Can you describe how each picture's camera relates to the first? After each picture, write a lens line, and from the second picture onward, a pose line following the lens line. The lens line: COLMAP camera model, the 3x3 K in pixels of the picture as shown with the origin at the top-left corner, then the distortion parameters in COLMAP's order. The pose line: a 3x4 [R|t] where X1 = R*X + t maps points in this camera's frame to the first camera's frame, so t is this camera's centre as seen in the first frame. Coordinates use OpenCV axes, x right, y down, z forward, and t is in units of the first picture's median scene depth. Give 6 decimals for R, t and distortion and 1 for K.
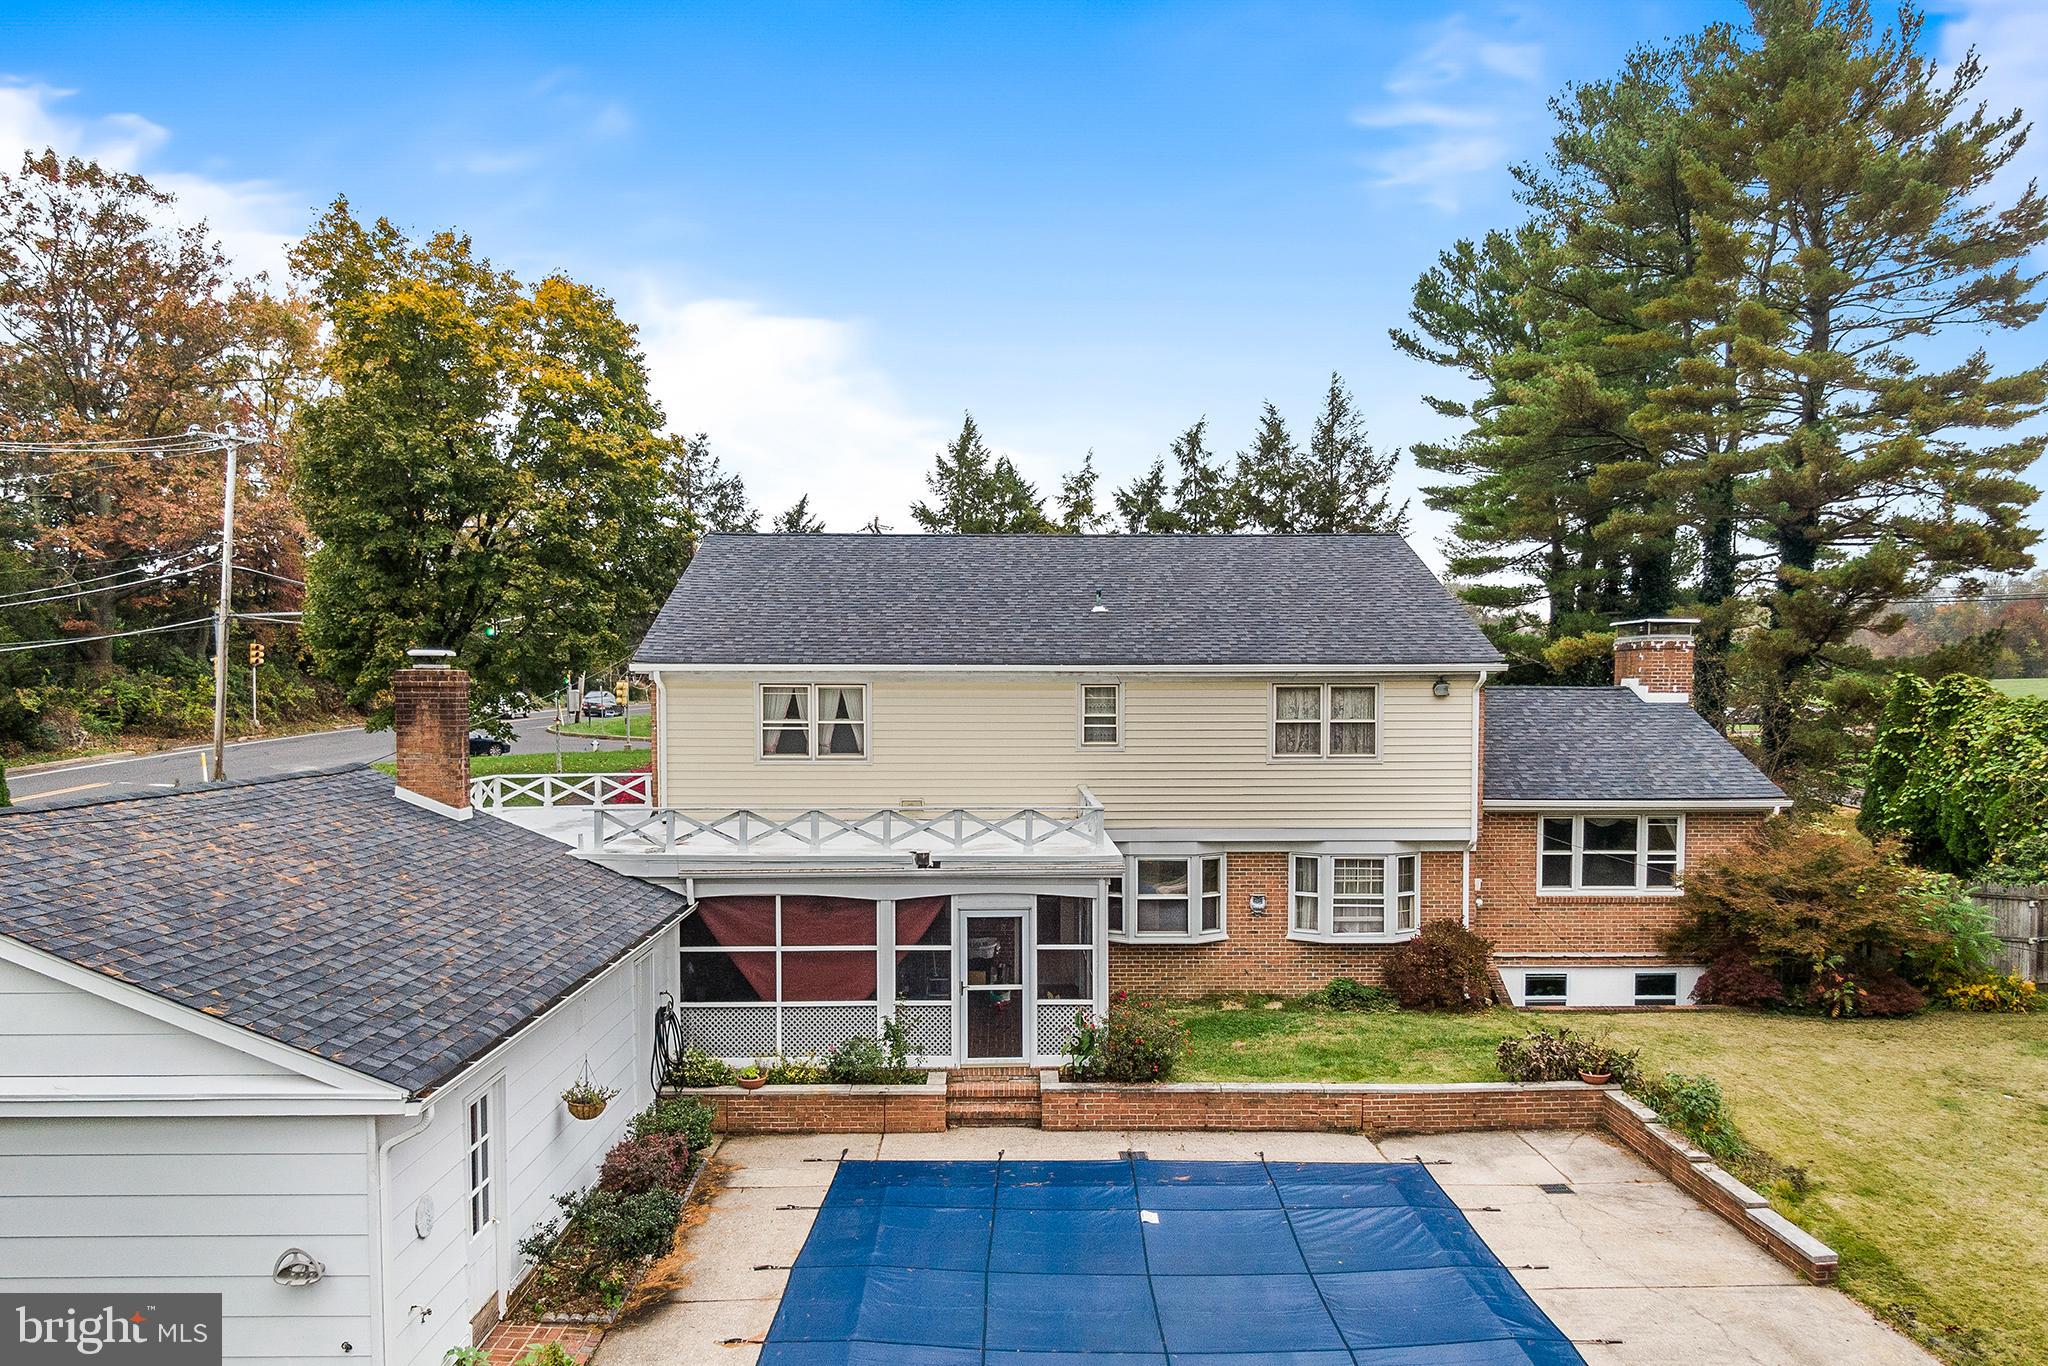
lens RADIAL K [[1530.1, 0, 1028.8], [0, 1530.1, 727.7], [0, 0, 1]] dist [0.044087, -0.059605]
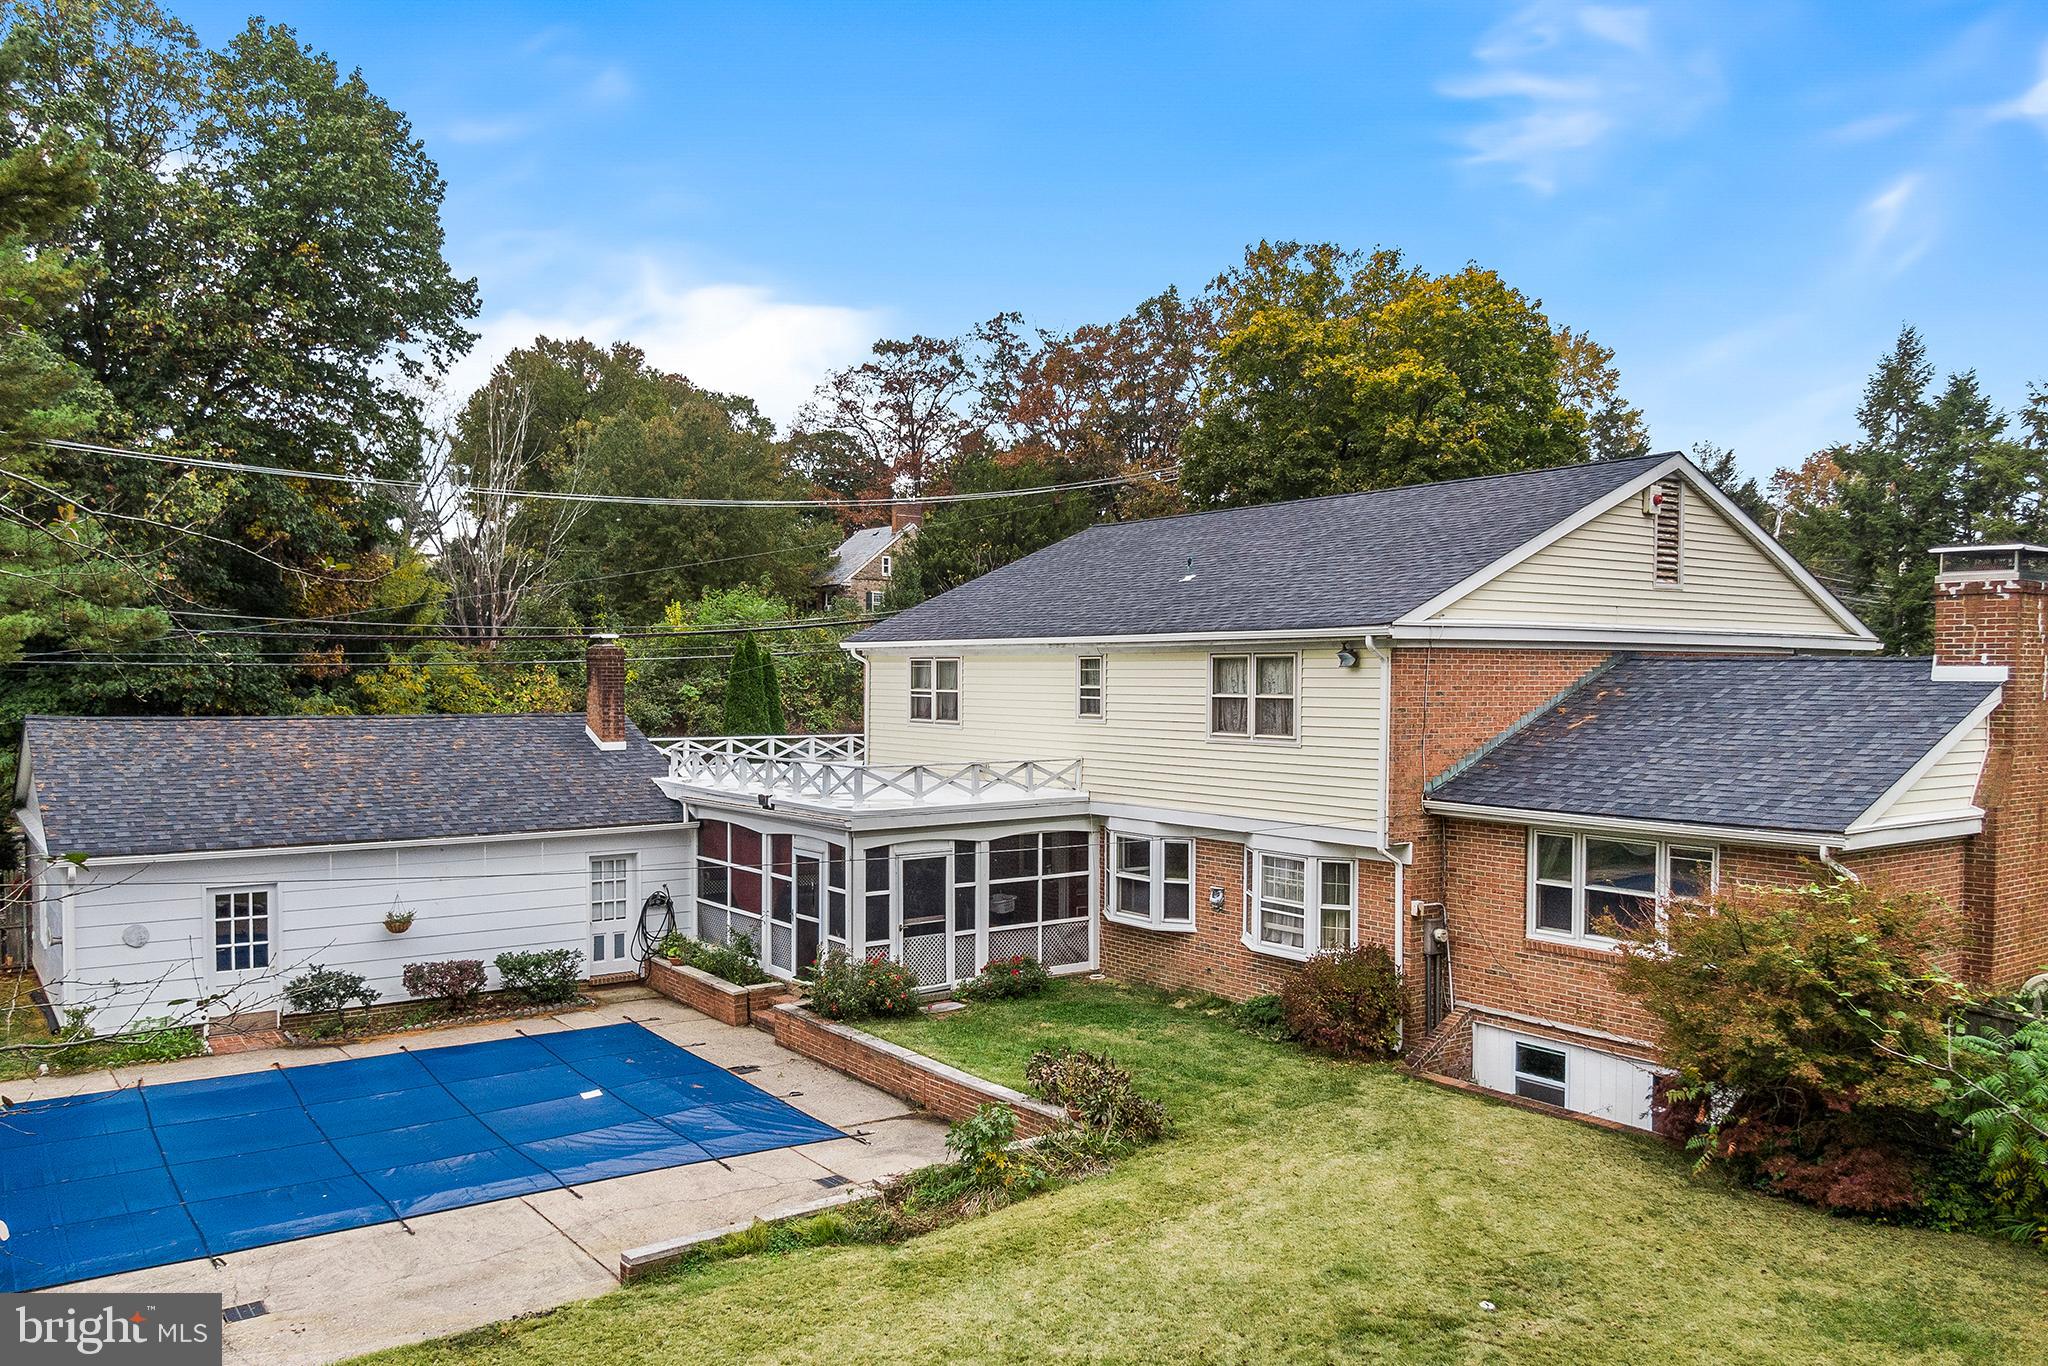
lens RADIAL K [[1511.0, 0, 971.0], [0, 1511.0, 682.6], [0, 0, 1]] dist [0.038533, -0.065671]
pose [[0.558987, 0.007258, -0.829144, 0.822335], [-0.022619, 0.999723, -0.006497, -0.003070], [0.828868, 0.022386, 0.558997, 0.382304]]
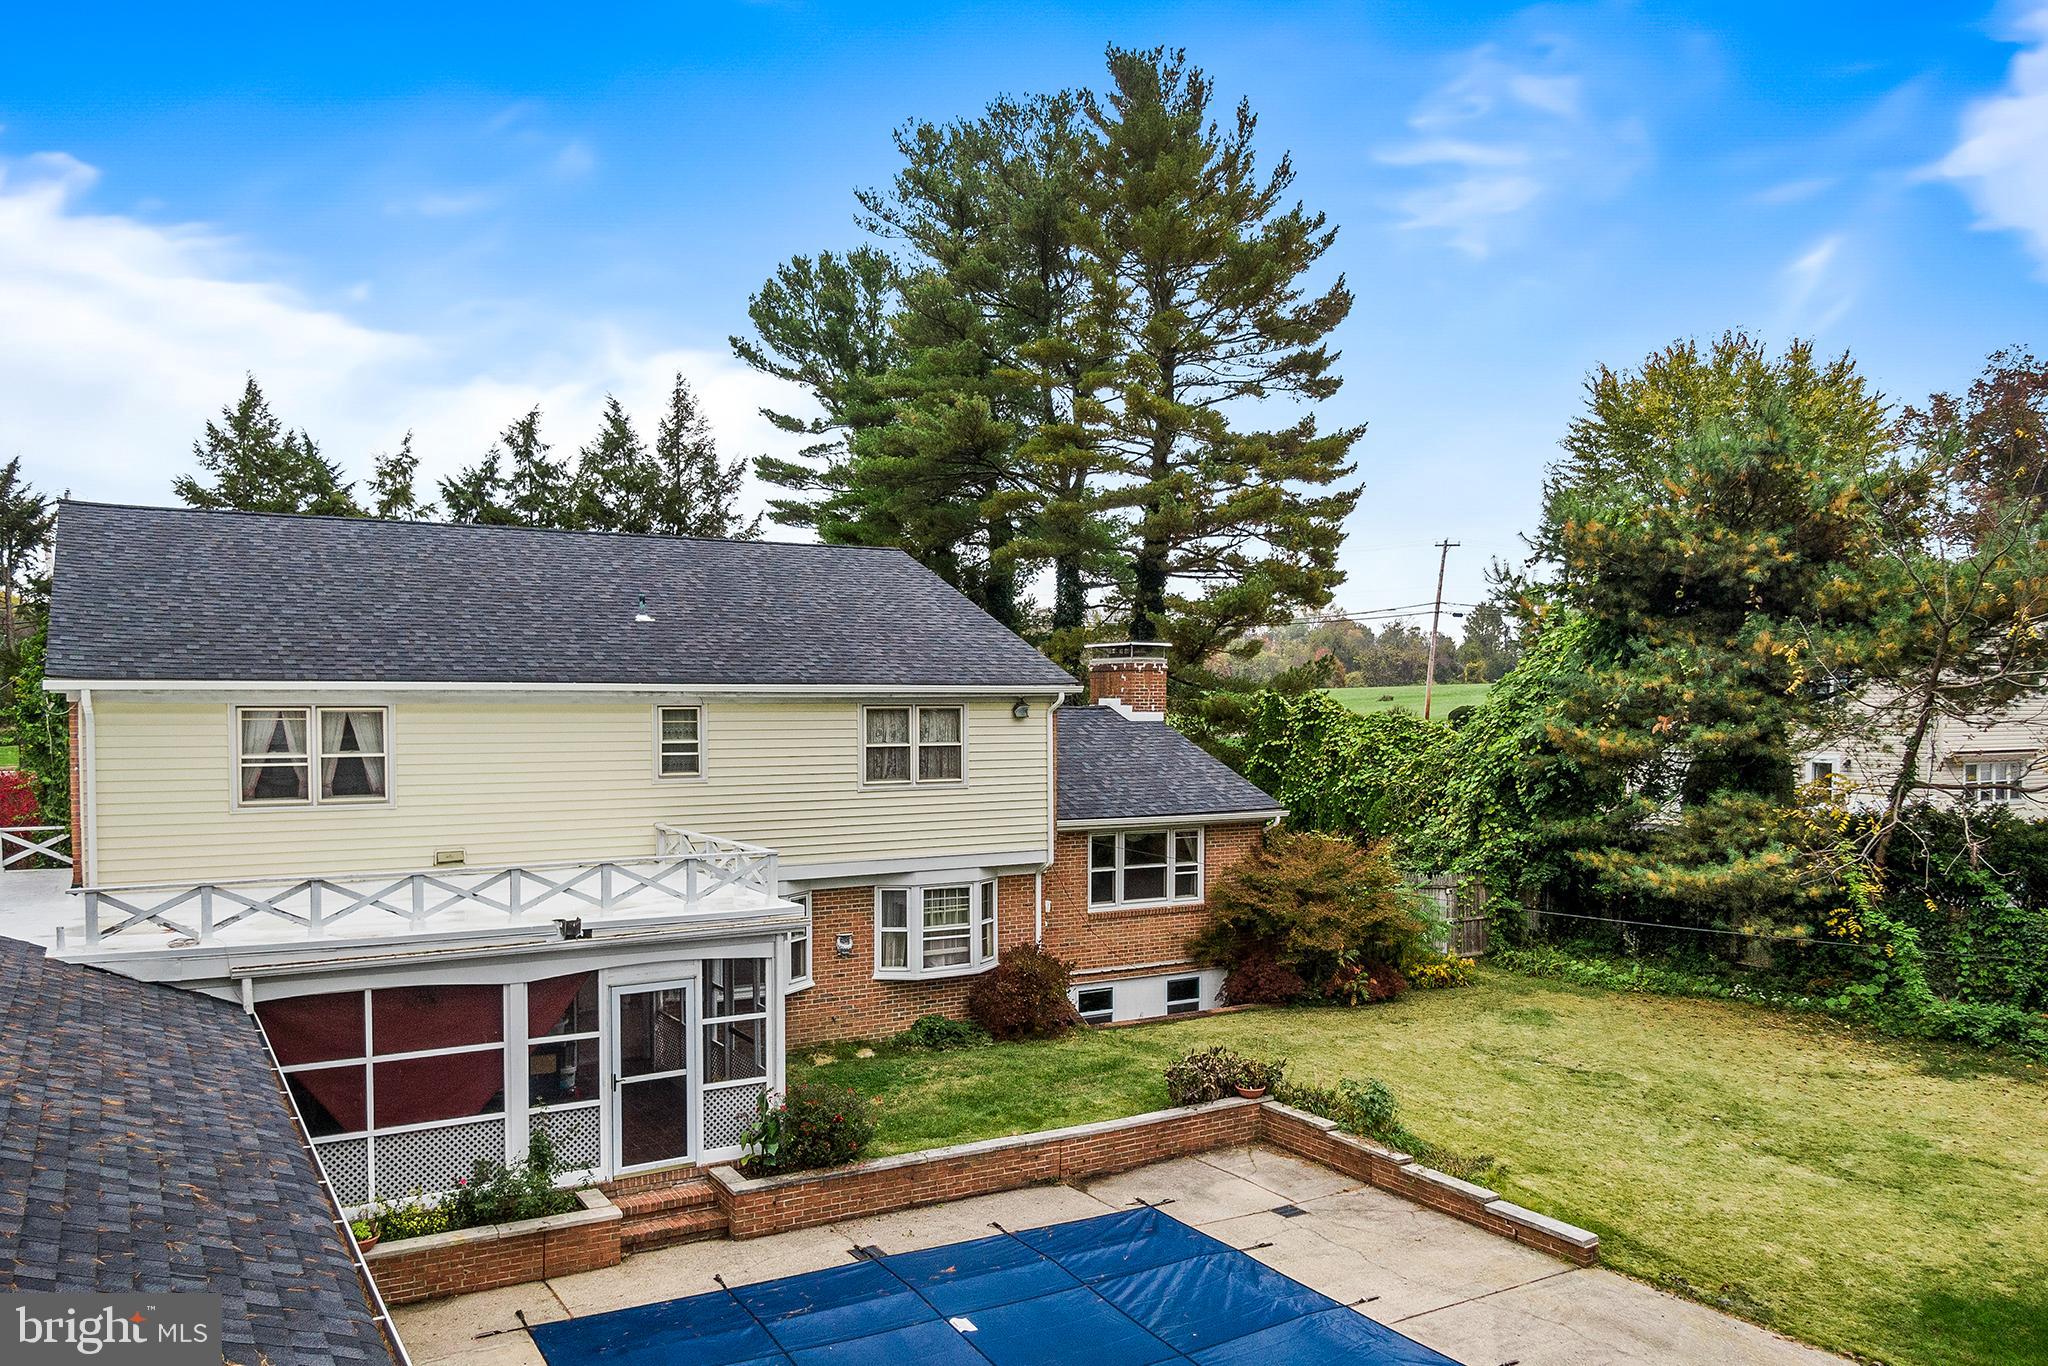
lens RADIAL K [[1521.0, 0, 1027.4], [0, 1521.0, 733.2], [0, 0, 1]] dist [0.065051, -0.142120]
pose [[0.867675, -0.010842, 0.497014, -0.211905], [0.012116, 0.999926, 0.000661, -0.011275], [-0.496985, 0.005448, 0.867742, 0.152158]]
